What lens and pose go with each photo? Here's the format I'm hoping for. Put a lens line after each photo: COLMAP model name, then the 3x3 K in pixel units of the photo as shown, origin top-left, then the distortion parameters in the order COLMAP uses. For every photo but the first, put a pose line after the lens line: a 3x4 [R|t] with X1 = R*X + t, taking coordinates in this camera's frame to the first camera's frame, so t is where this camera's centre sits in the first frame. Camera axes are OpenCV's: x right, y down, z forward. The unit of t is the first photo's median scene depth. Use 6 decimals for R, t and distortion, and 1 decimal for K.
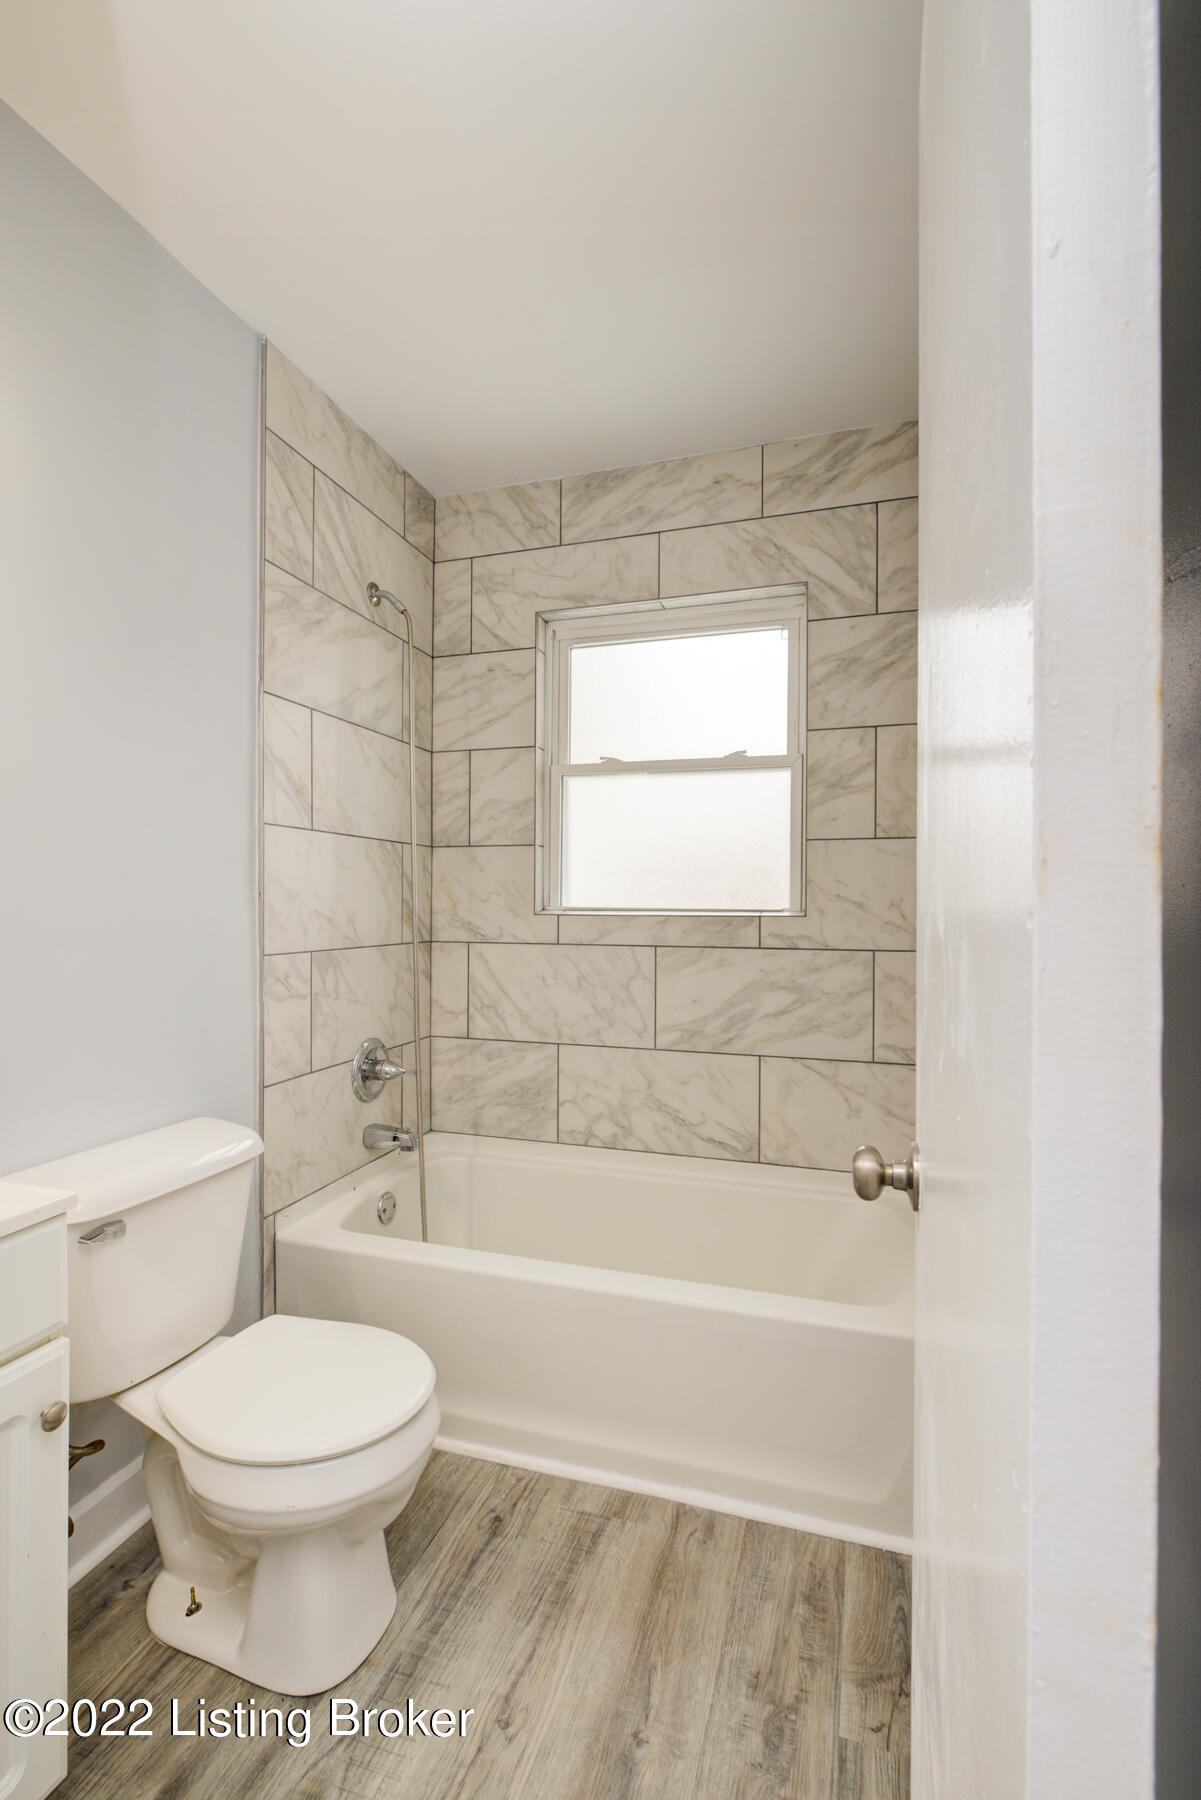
lens RADIAL K [[850.9, 0, 595.9], [0, 850.9, 901.4], [0, 0, 1]] dist [0.015040, 0.000169]
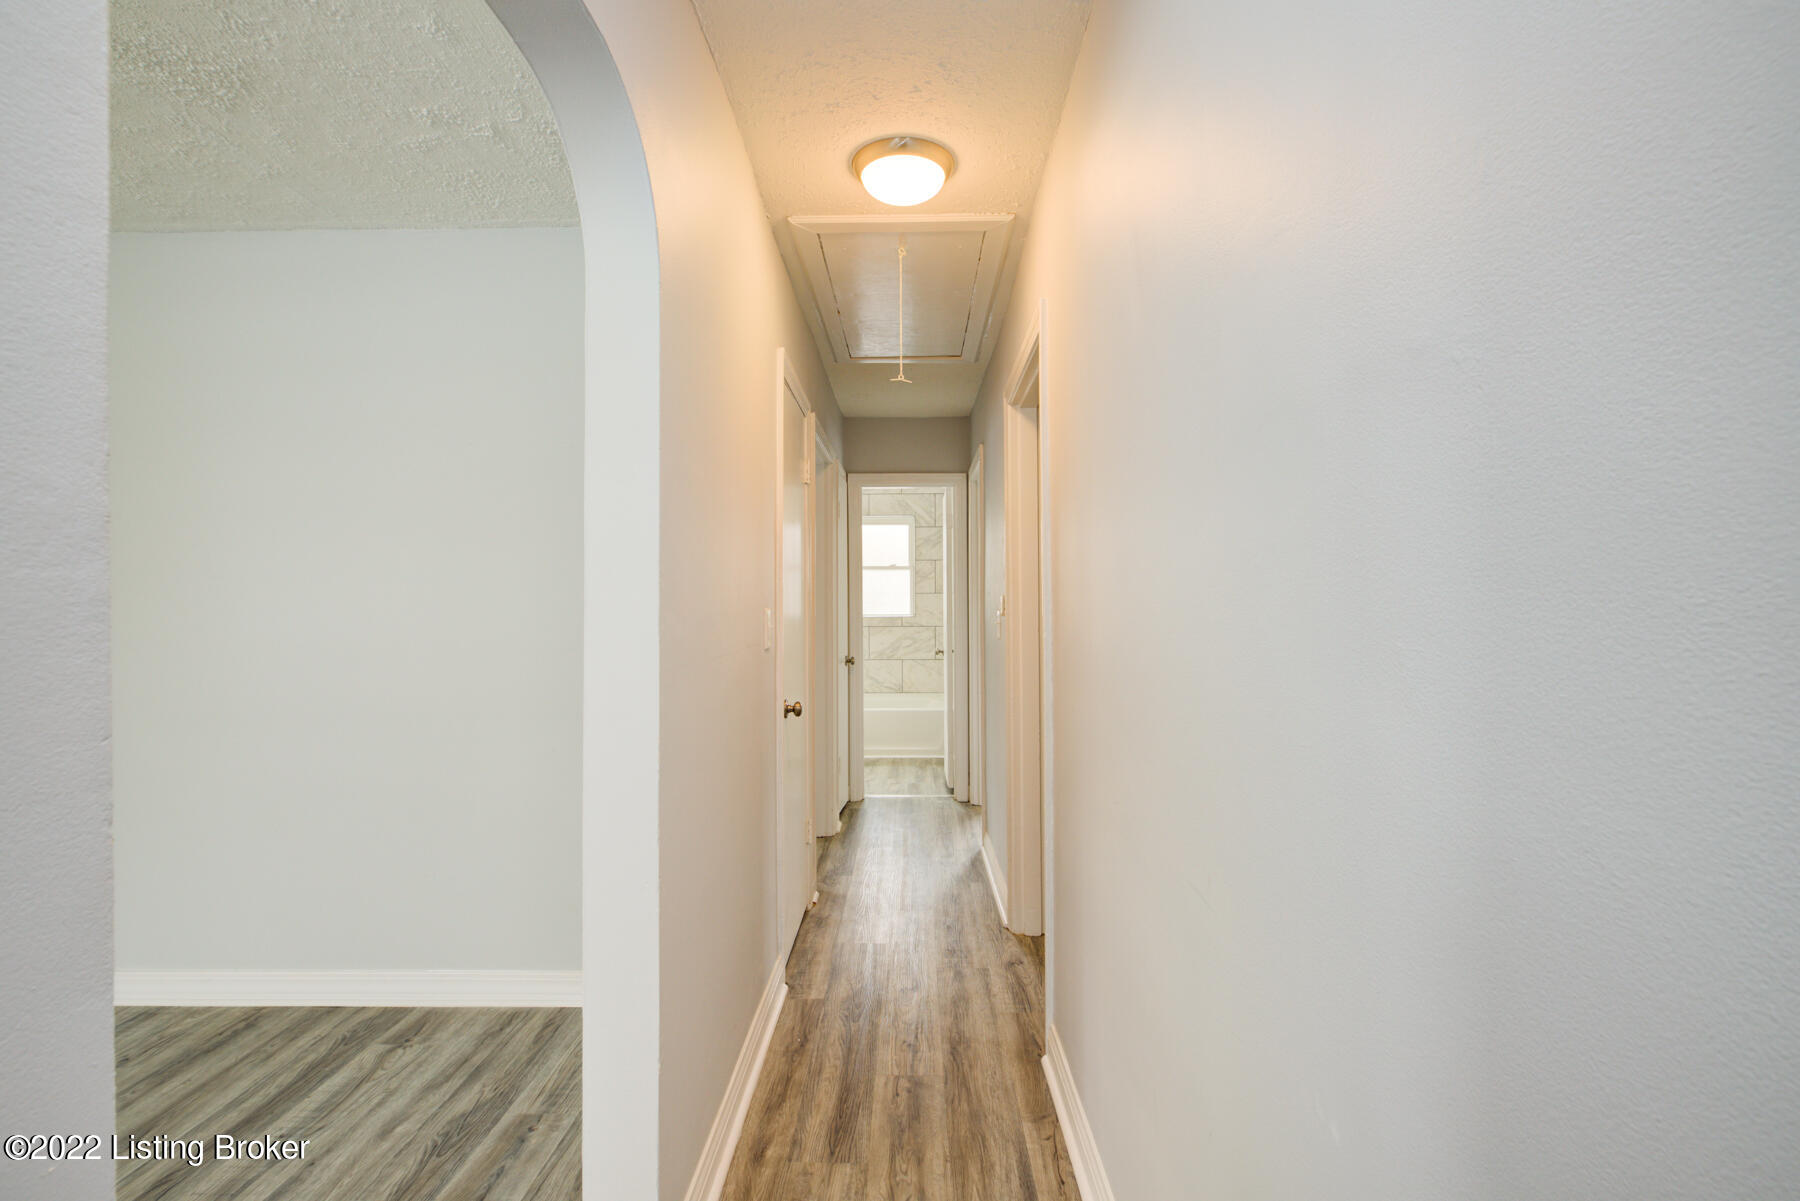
lens RADIAL K [[850.9, 0, 901.0], [0, 850.9, 603.5], [0, 0, 1]] dist [0.015040, 0.000169]
pose [[0.960198, -0.004154, 0.279291, -0.719913], [0.004923, 0.999986, -0.002053, -0.026862], [-0.279278, 0.003346, 0.960204, -2.123176]]
